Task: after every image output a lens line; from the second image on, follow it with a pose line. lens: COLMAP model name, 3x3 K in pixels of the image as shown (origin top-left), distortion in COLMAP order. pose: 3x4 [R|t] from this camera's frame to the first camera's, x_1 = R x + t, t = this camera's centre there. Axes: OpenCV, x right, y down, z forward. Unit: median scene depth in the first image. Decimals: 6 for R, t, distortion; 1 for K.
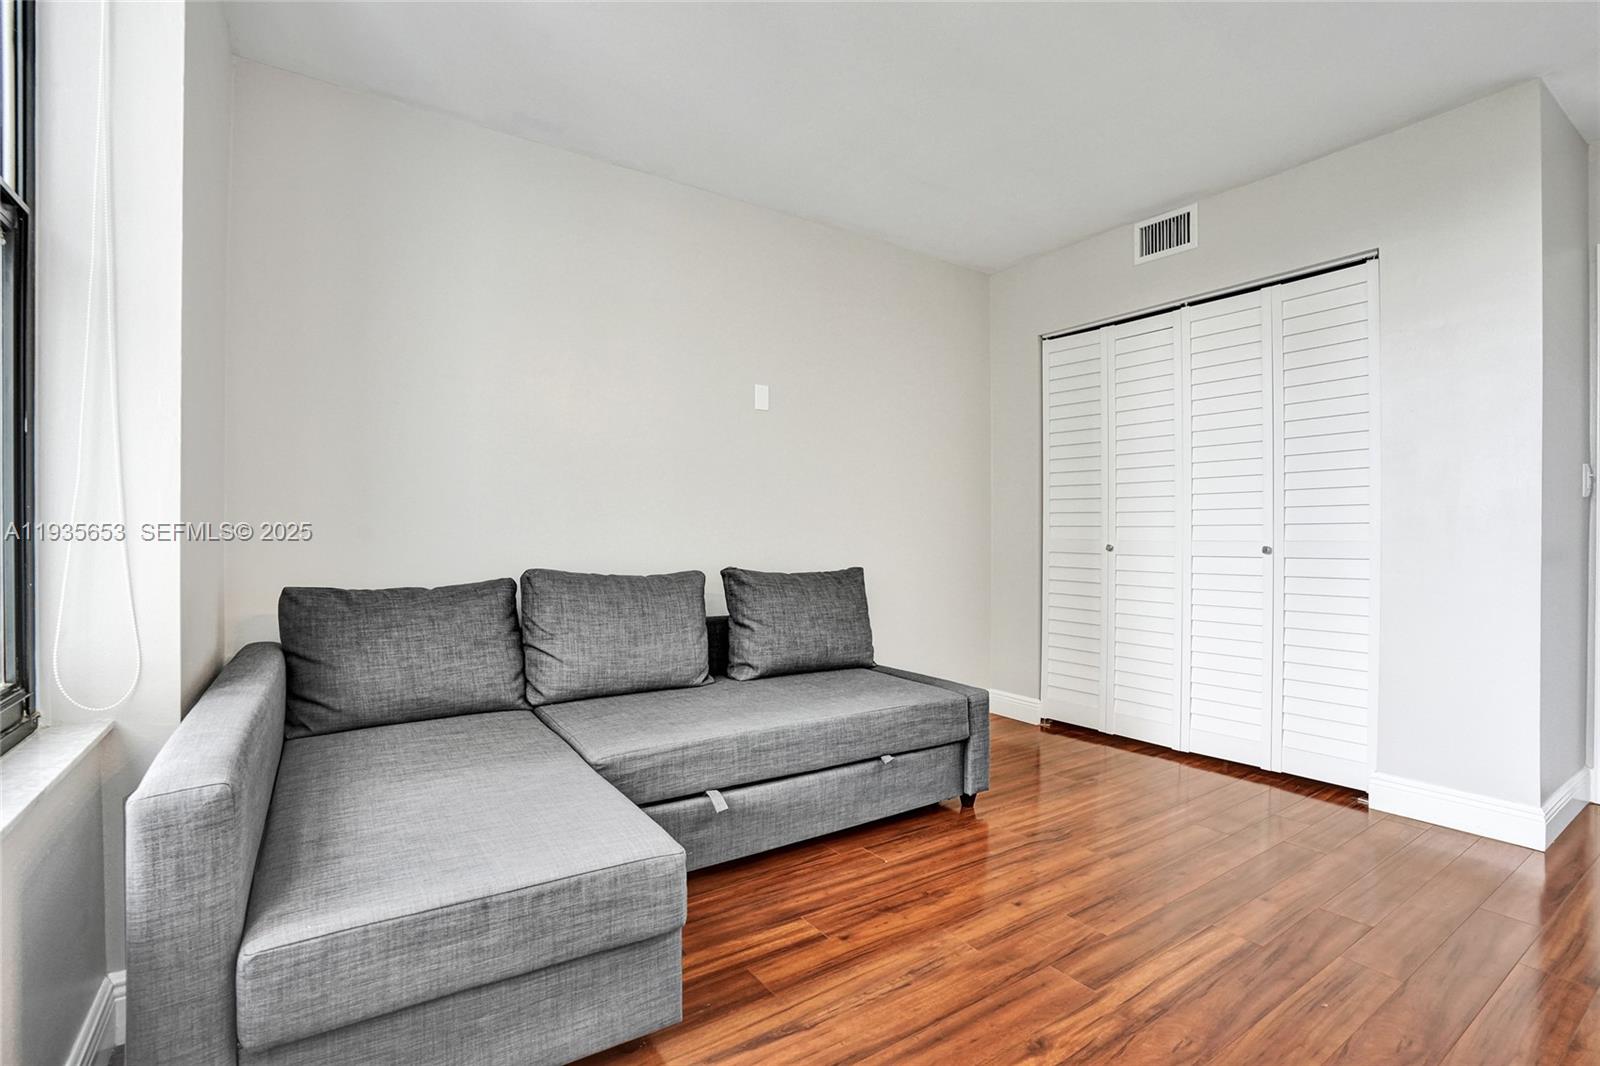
lens RADIAL K [[752.3, 0, 793.7], [0, 752.3, 536.0], [0, 0, 1]] dist [-0.050543, 0.018219]
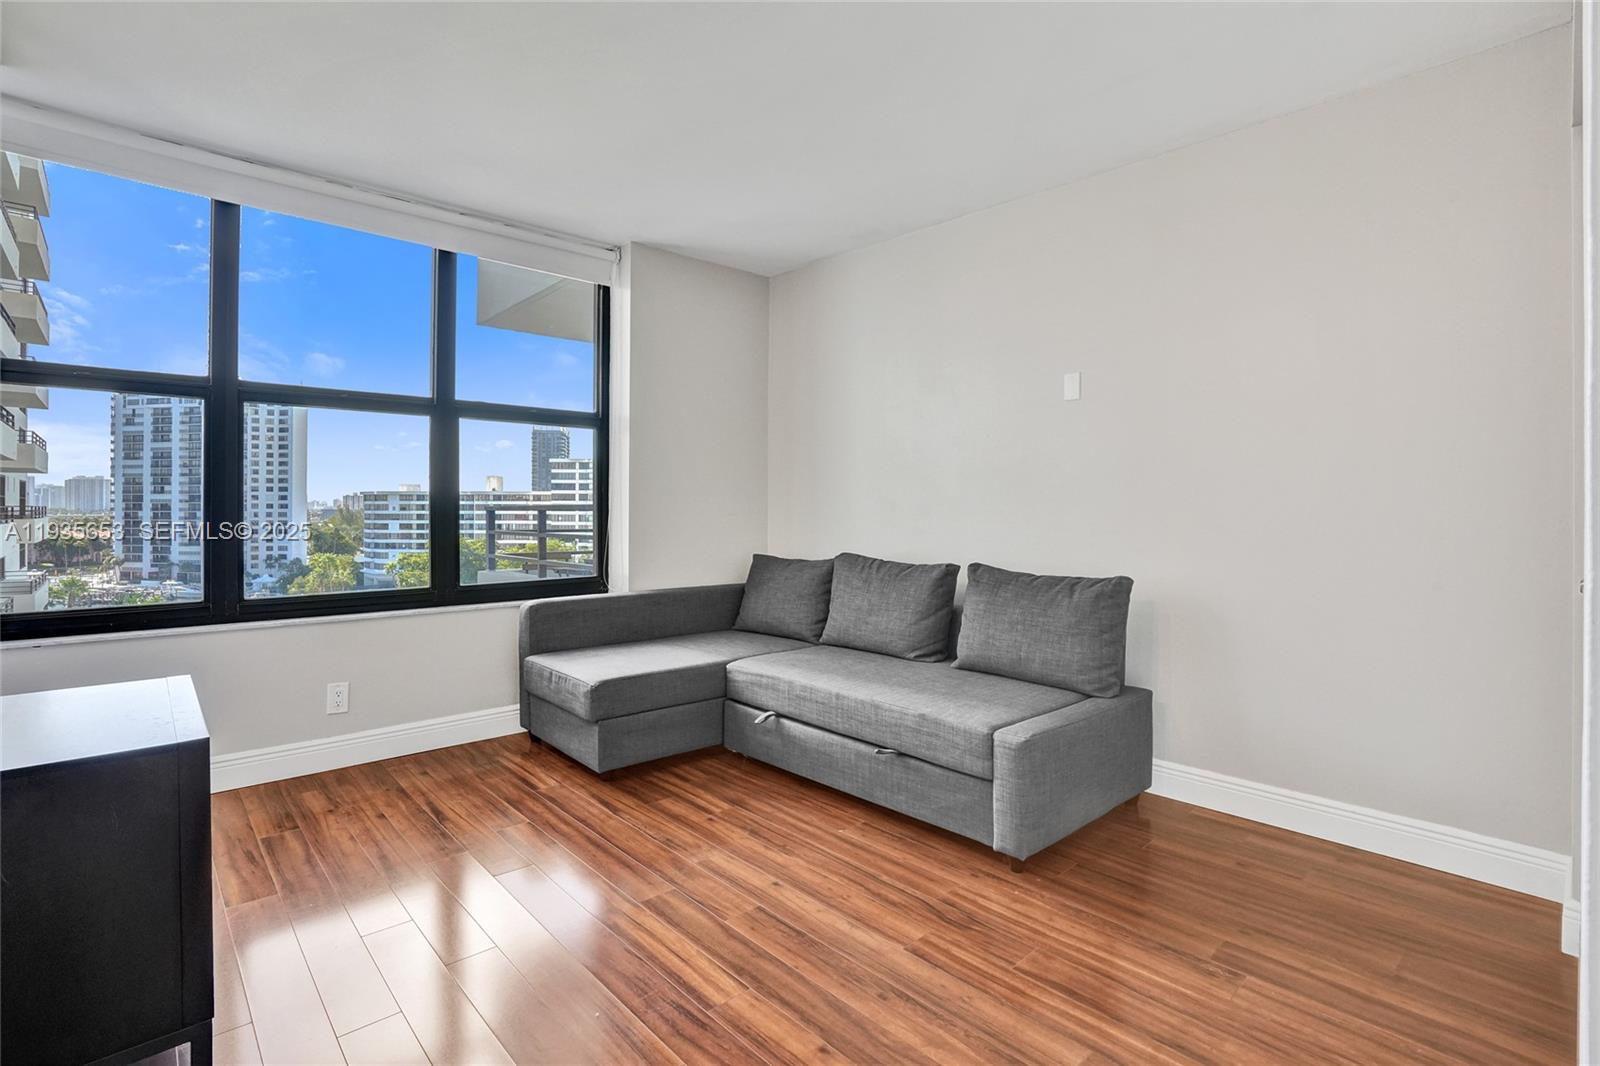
lens RADIAL K [[752.3, 0, 778.5], [0, 752.3, 504.2], [0, 0, 1]] dist [-0.050543, 0.018219]
pose [[0.126978, -0.015743, -0.991781, 1.276593], [-0.006678, 0.999838, -0.016726, -0.031396], [0.991883, 0.008747, 0.126852, 0.799968]]
